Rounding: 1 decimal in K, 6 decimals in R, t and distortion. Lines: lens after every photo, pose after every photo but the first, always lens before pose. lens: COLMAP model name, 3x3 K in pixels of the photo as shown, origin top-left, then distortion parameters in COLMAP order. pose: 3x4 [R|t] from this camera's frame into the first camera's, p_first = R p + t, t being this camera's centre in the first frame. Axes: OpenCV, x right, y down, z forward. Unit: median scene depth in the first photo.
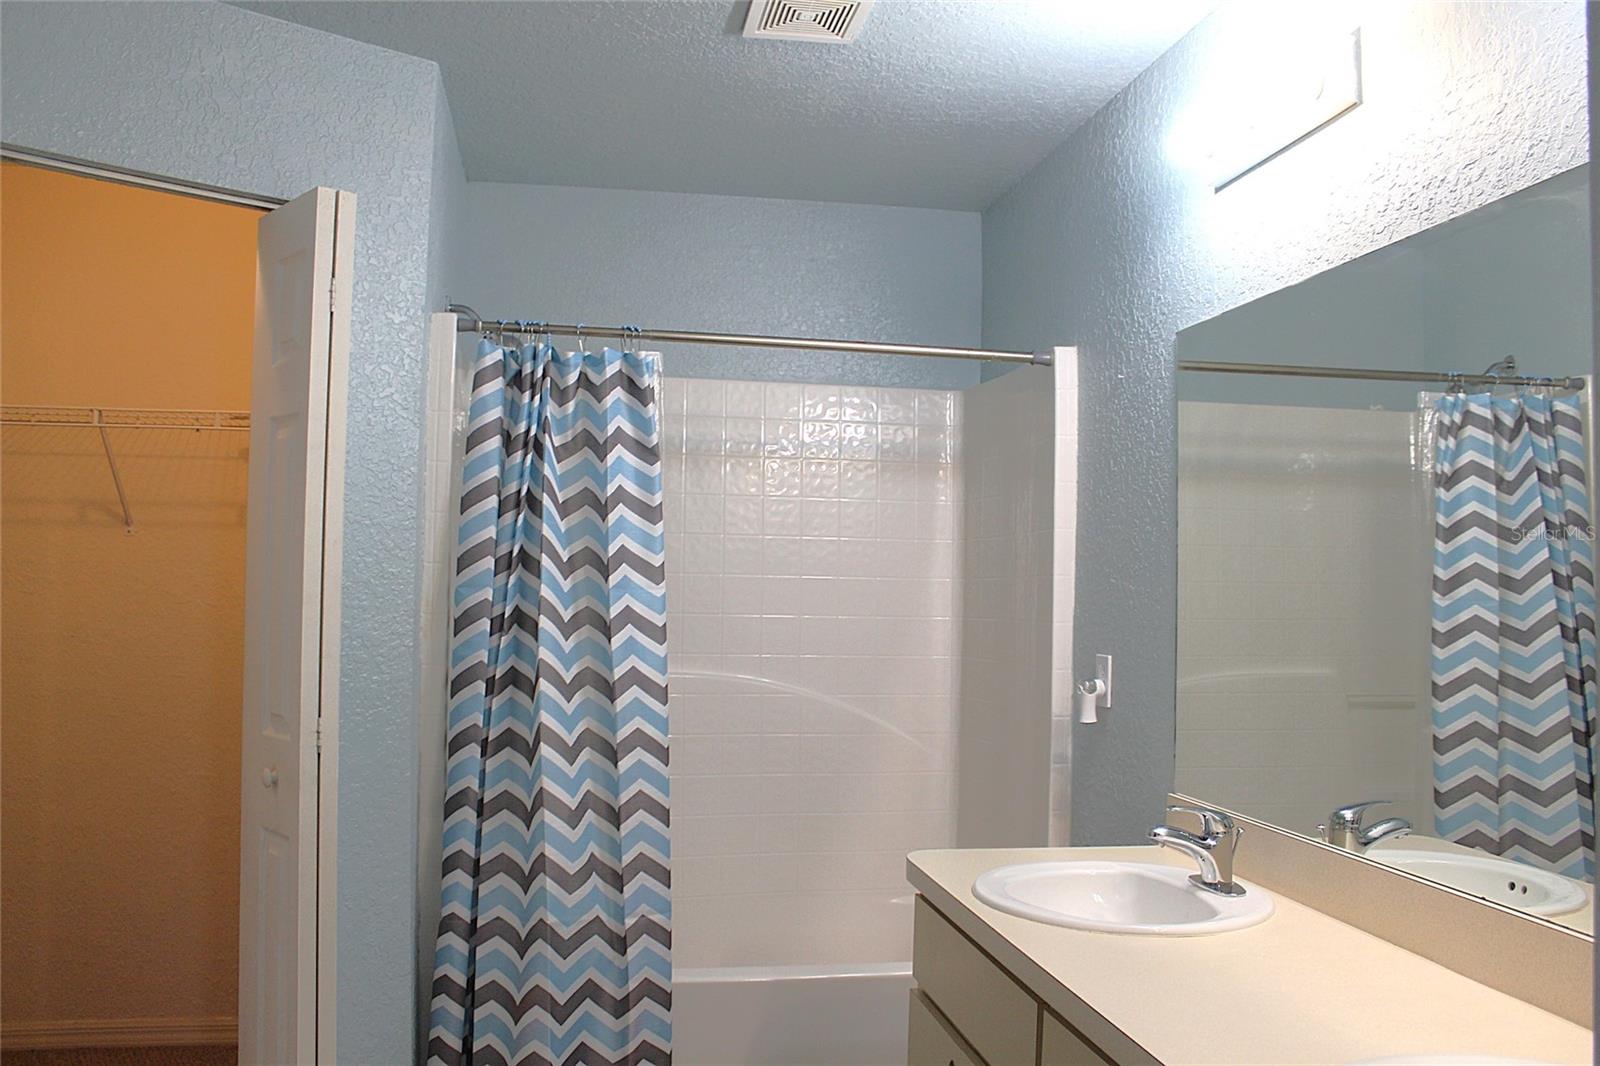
lens RADIAL K [[1319.2, 0, 800.0], [0, 1319.2, 533.0], [0, 0, 1]] dist [-0.163032, 0.142943]
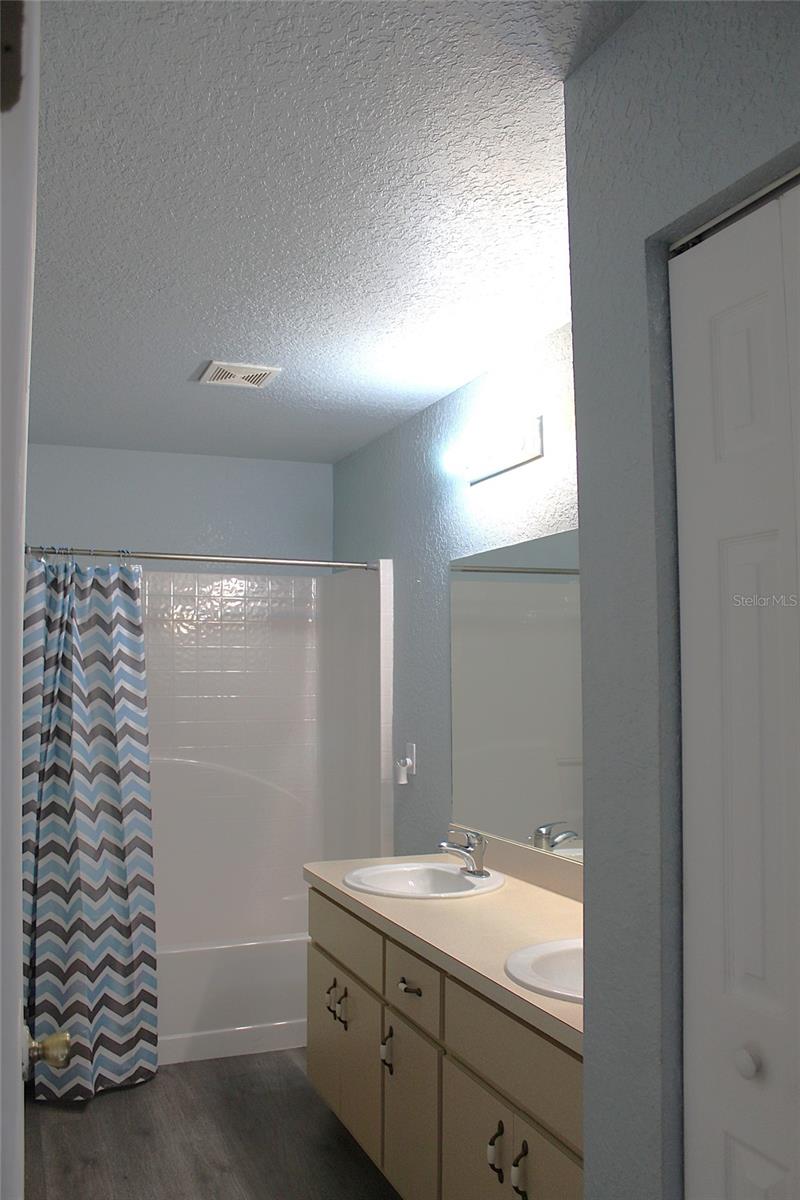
lens RADIAL K [[989.4, 0, 400.0], [0, 989.4, 600.0], [0, 0, 1]] dist [-0.163032, 0.142943]
pose [[0.975967, -0.006155, 0.217832, -0.063184], [0.013837, 0.999334, -0.033756, -0.053420], [-0.217479, 0.035959, 0.975402, -0.269571]]
